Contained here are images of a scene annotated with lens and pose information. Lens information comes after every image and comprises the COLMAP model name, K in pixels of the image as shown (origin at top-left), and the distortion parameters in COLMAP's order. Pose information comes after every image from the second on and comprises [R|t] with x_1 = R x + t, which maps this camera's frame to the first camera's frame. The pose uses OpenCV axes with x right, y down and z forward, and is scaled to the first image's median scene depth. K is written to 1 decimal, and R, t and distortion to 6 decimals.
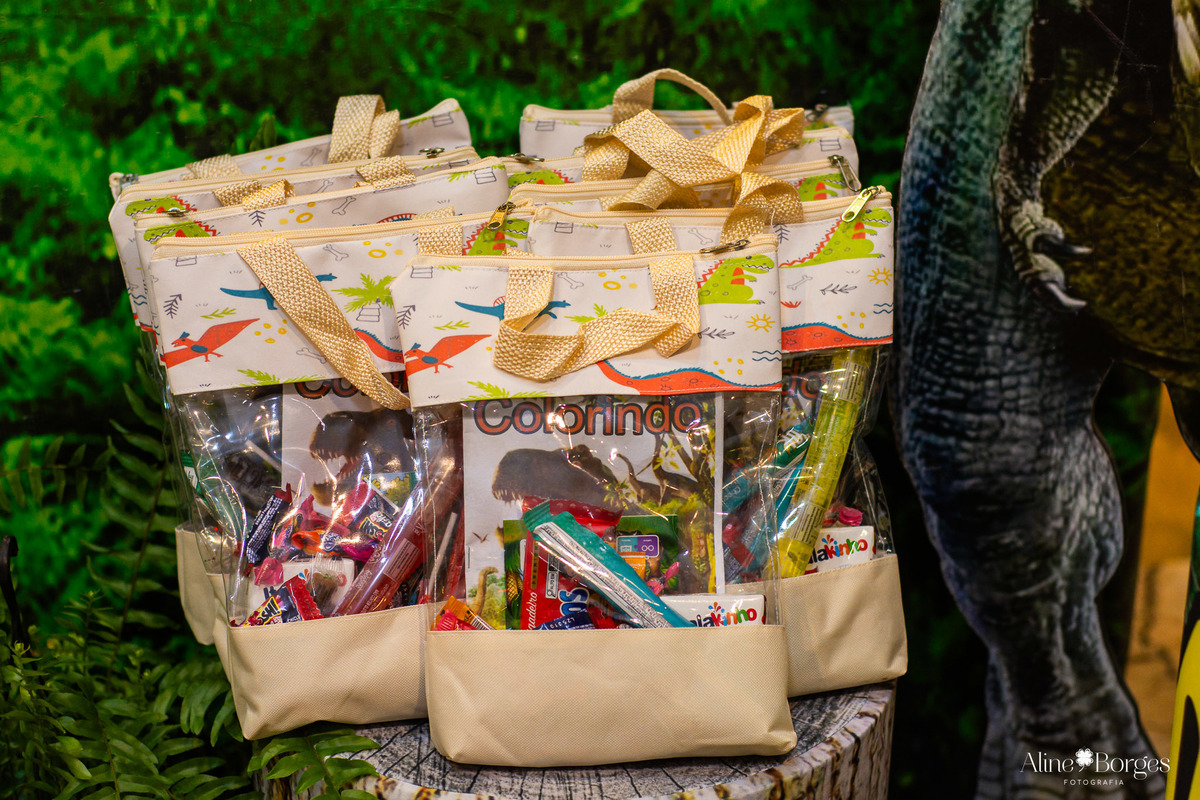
lens RADIAL K [[2731.1, 0, 598.0], [0, 2731.1, 406.3], [0, 0, 1]] dist [-0.025386, 0.000000]
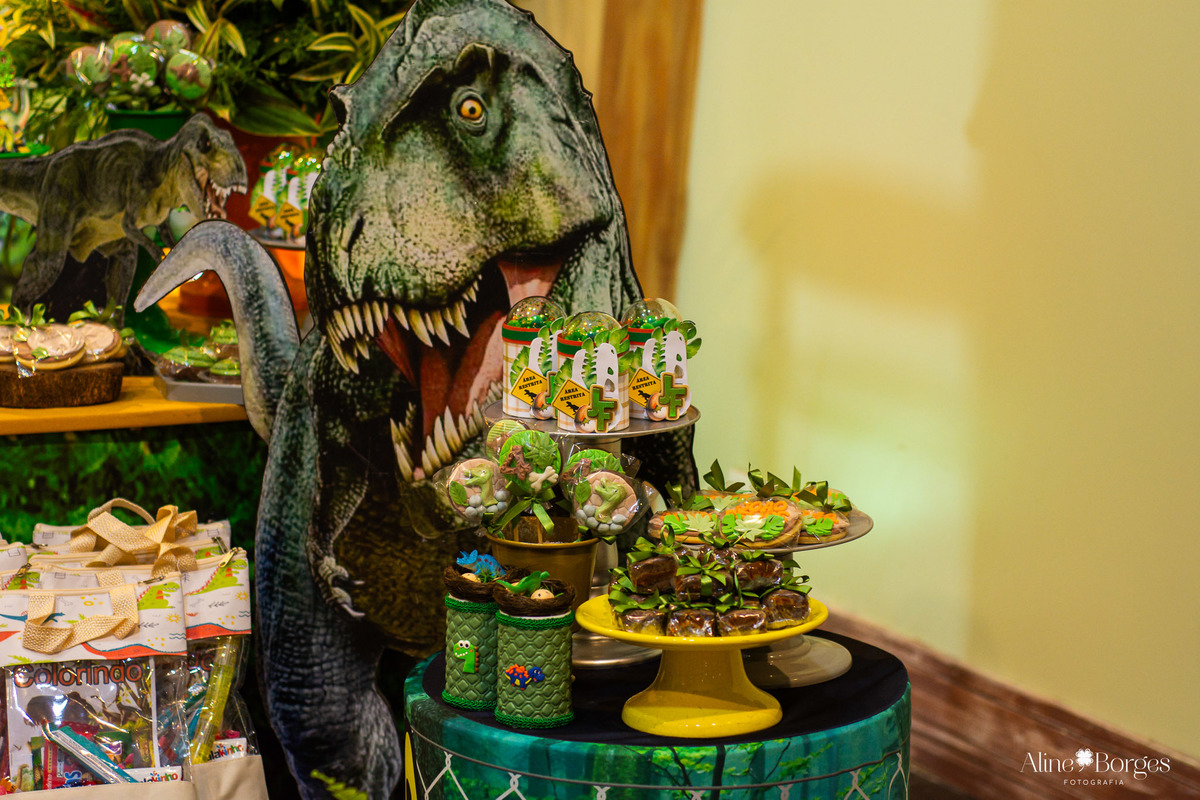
lens RADIAL K [[2731.1, 0, 602.2], [0, 2731.1, 399.6], [0, 0, 1]] dist [-0.025386, 0.000000]
pose [[0.982469, -0.039379, 0.182218, 0.014727], [0.084333, 0.965587, -0.246028, 0.282764], [-0.166259, 0.257082, 0.951980, -0.756813]]
